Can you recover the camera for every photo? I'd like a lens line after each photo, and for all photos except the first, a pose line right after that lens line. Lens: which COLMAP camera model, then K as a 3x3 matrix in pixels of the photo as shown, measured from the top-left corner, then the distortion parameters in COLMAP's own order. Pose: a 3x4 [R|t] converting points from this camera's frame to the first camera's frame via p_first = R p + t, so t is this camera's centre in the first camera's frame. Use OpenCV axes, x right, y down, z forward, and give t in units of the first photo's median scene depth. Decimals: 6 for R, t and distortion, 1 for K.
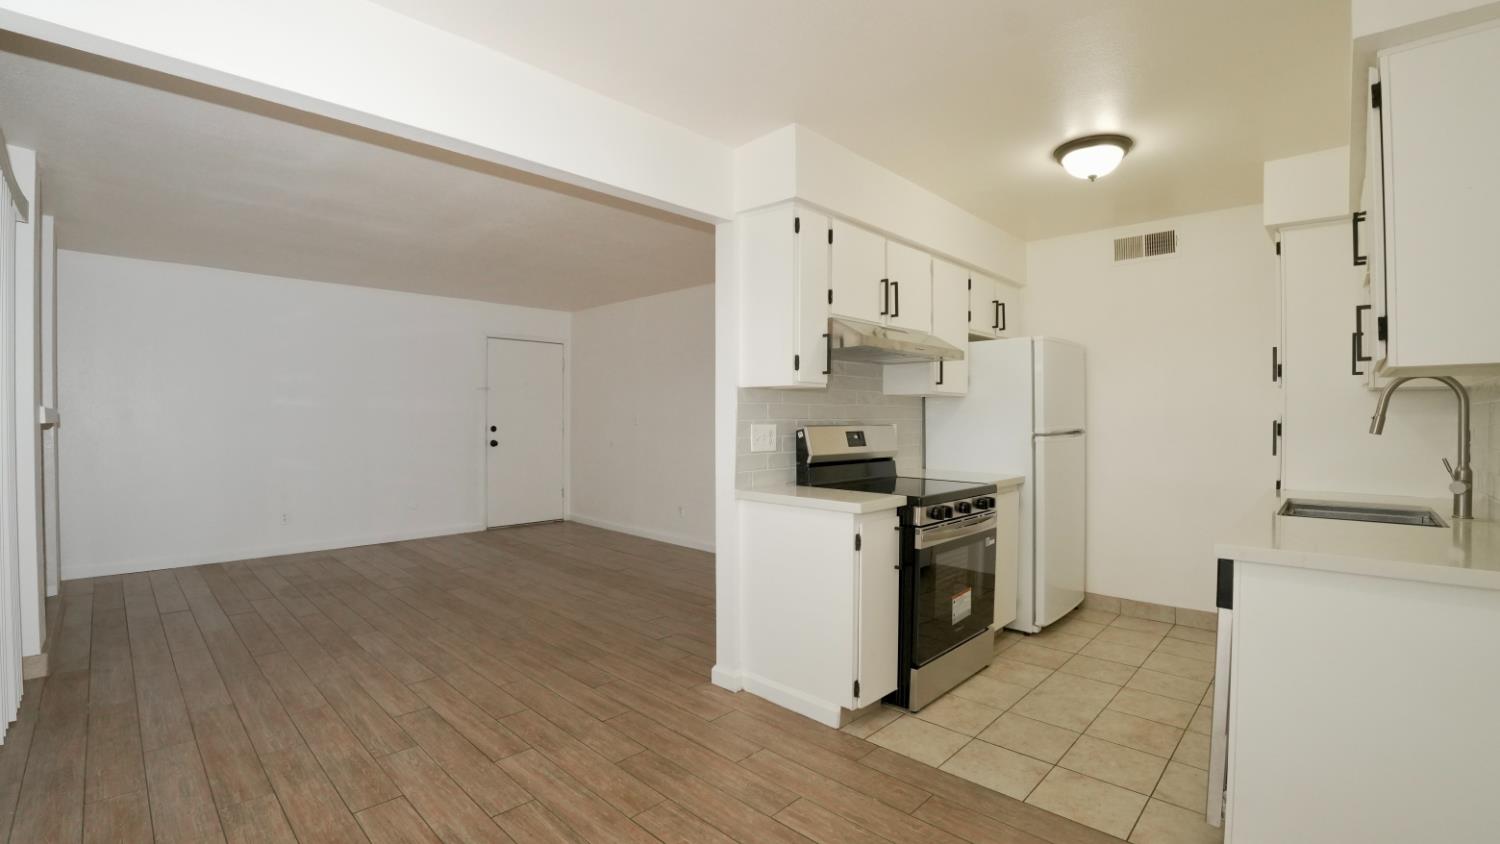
lens RADIAL K [[653.6, 0, 750.9], [0, 653.6, 420.0], [0, 0, 1]] dist [-0.068332, 0.014452]
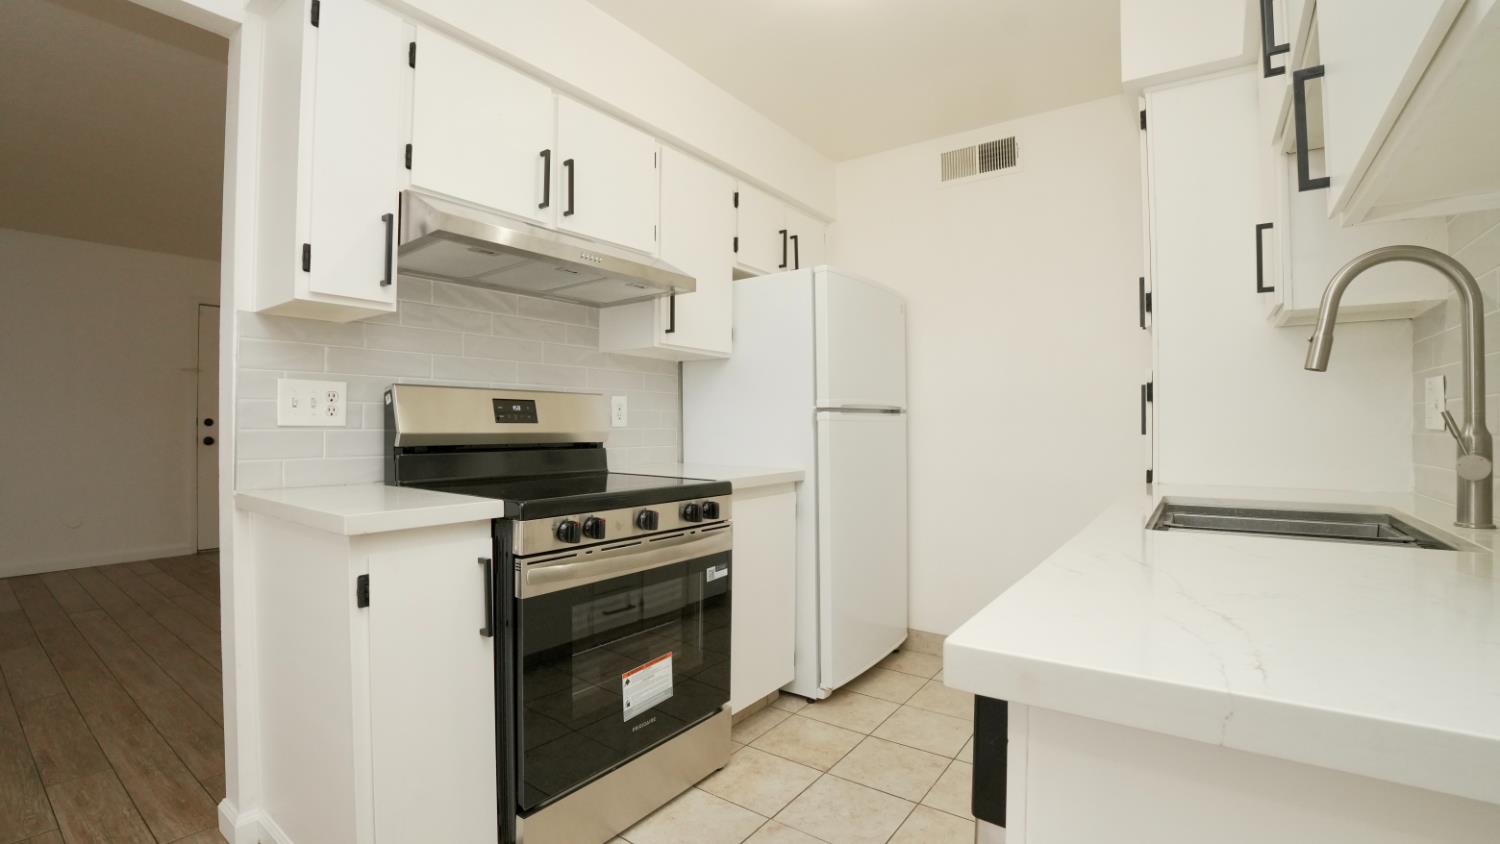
lens RADIAL K [[653.6, 0, 750.9], [0, 653.6, 420.0], [0, 0, 1]] dist [-0.068332, 0.014452]
pose [[0.990588, -0.001575, 0.136865, 0.311396], [0.003189, 0.999928, -0.011574, 0.047160], [-0.136837, 0.011901, 0.990522, 0.364835]]
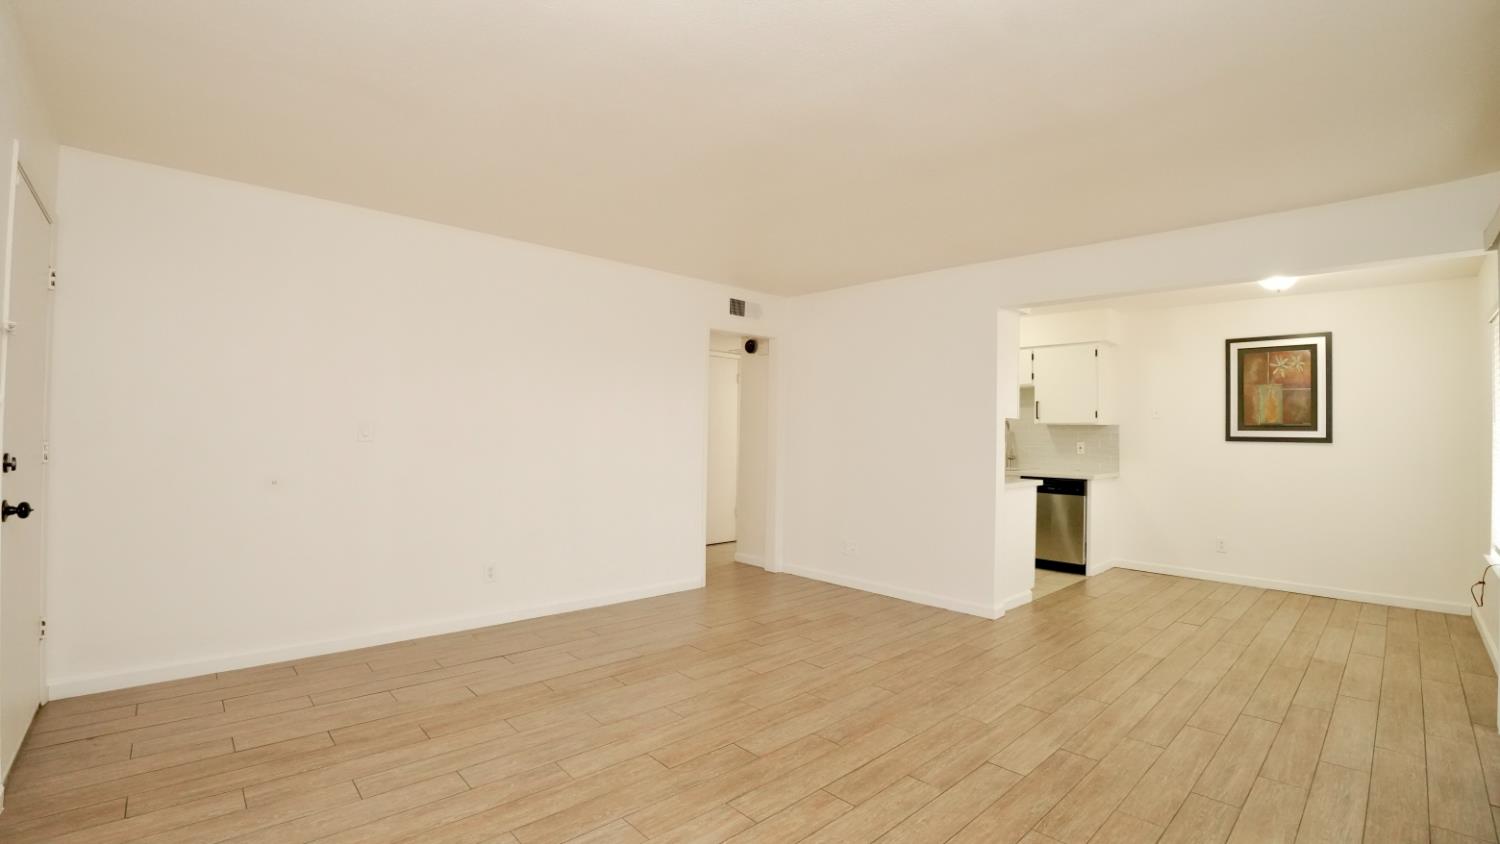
lens RADIAL K [[653.6, 0, 750.9], [0, 653.6, 420.0], [0, 0, 1]] dist [-0.068332, 0.014452]
pose [[0.051440, 0.013901, 0.998579, -1.439589], [-0.011852, 0.999841, -0.013308, -0.015532], [-0.998606, -0.011151, 0.051596, 1.381001]]
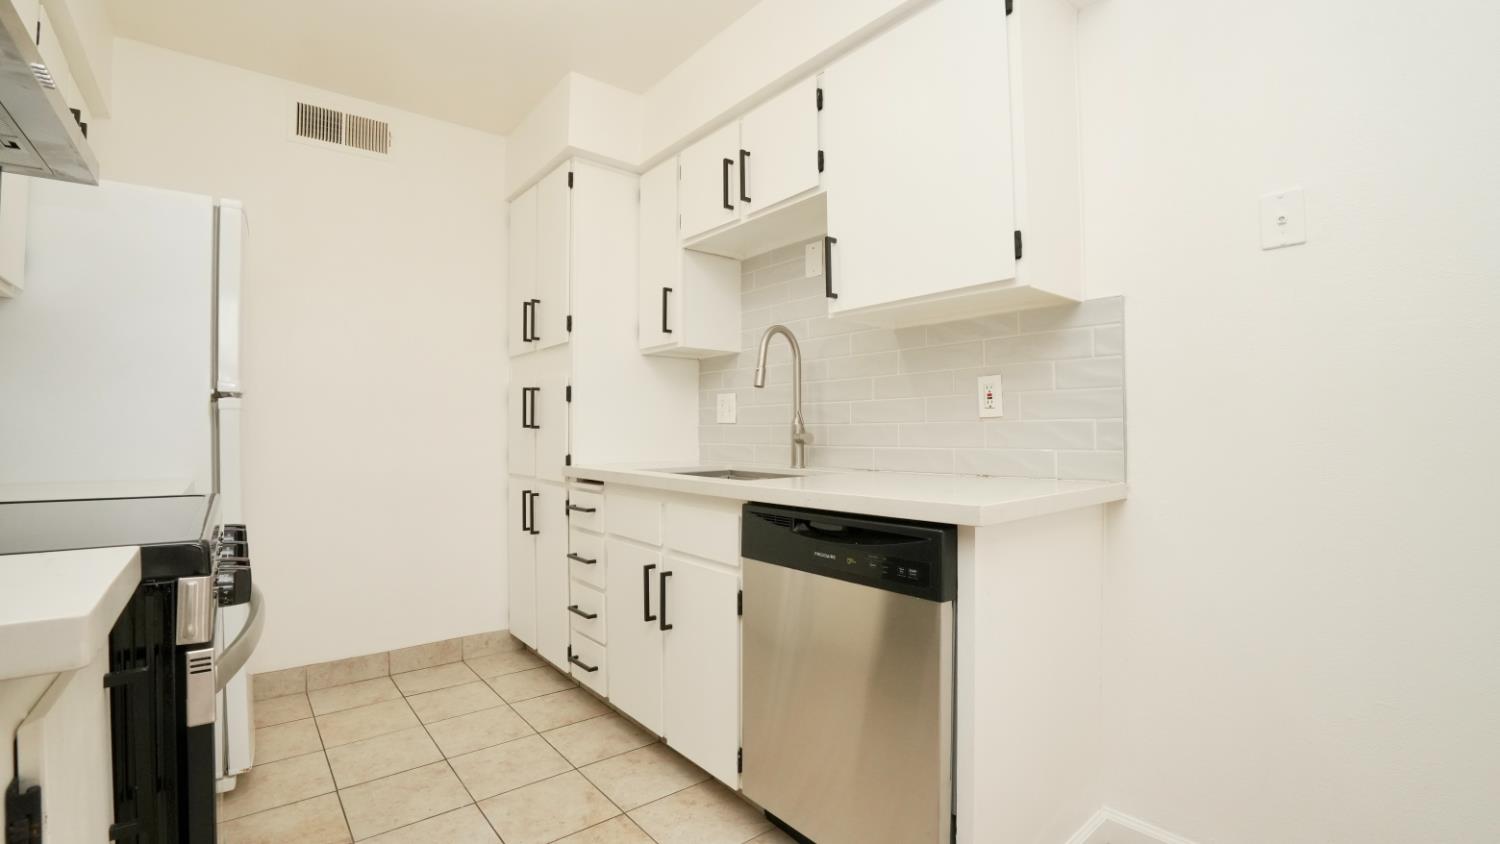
lens RADIAL K [[653.6, 0, 750.9], [0, 653.6, 420.0], [0, 0, 1]] dist [-0.068332, 0.014452]
pose [[0.119928, 0.012223, 0.992707, 0.012877], [0.007303, 0.999886, -0.013194, 0.058545], [-0.992756, 0.008832, 0.119825, 0.603597]]
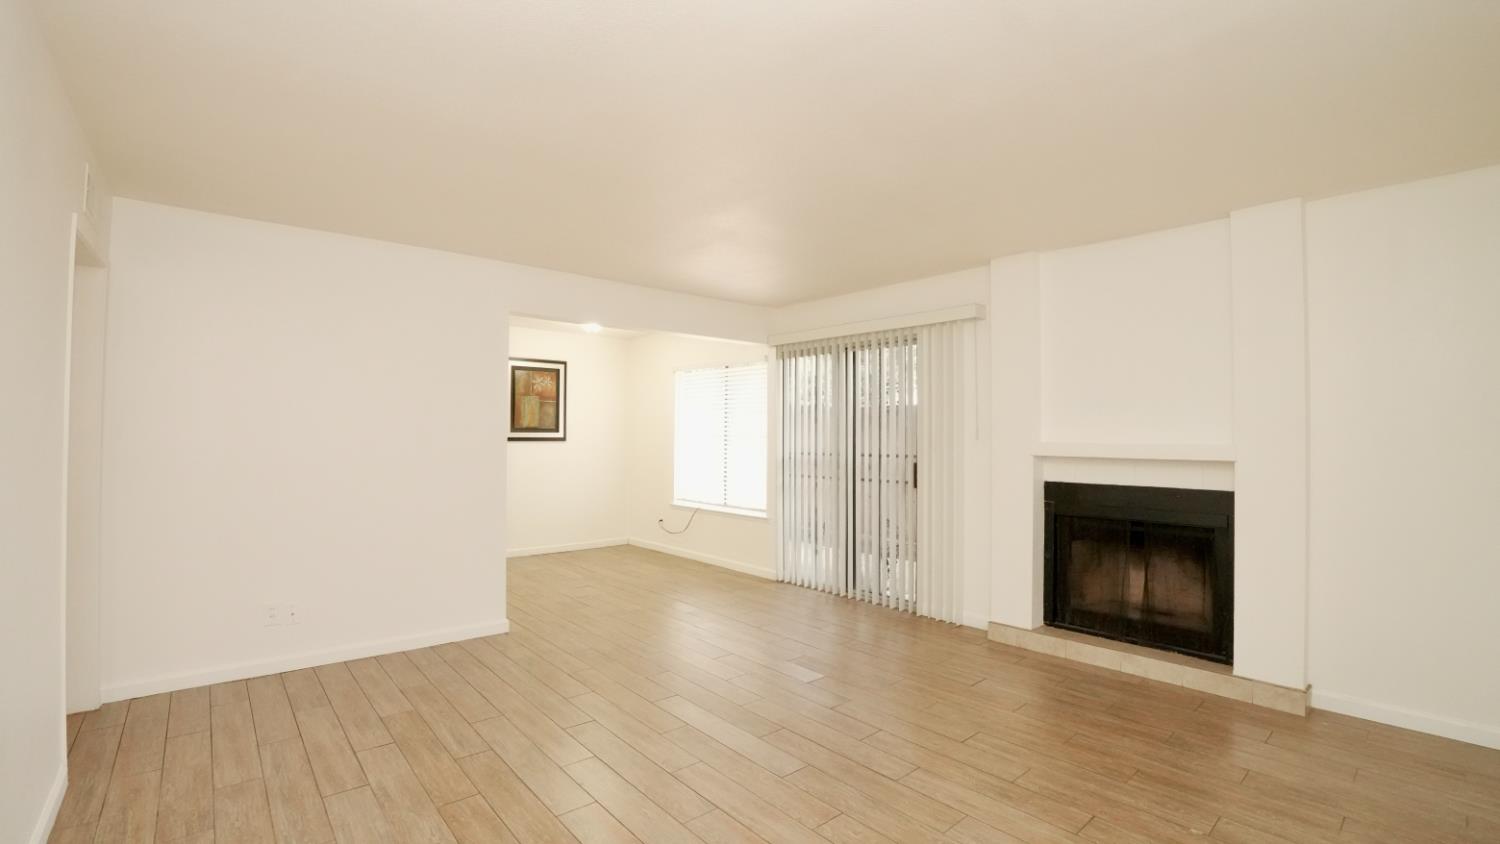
lens RADIAL K [[653.6, 0, 750.9], [0, 653.6, 420.0], [0, 0, 1]] dist [-0.068332, 0.014452]
pose [[-0.995338, -0.005745, 0.096277, -0.670277], [-0.007741, 0.999763, -0.020371, -0.028993], [-0.096137, -0.021021, -0.995146, 2.200952]]
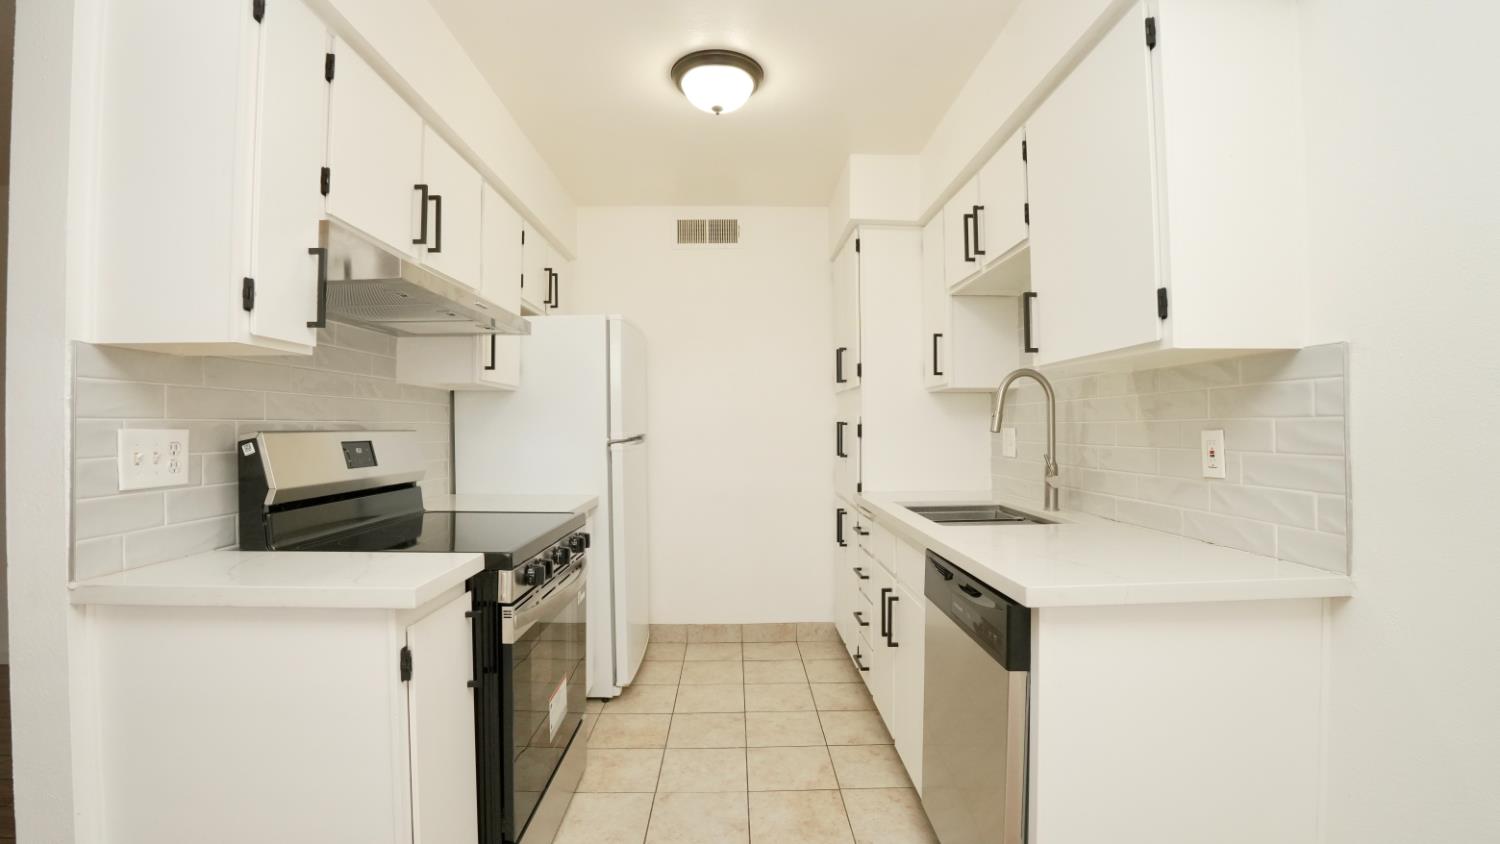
lens RADIAL K [[653.6, 0, 750.9], [0, 653.6, 420.0], [0, 0, 1]] dist [-0.068332, 0.014452]
pose [[0.706786, 0.001590, 0.707426, 0.006454], [0.008336, 0.999909, -0.010575, 0.007801], [-0.707379, 0.013371, 0.706708, 0.370156]]
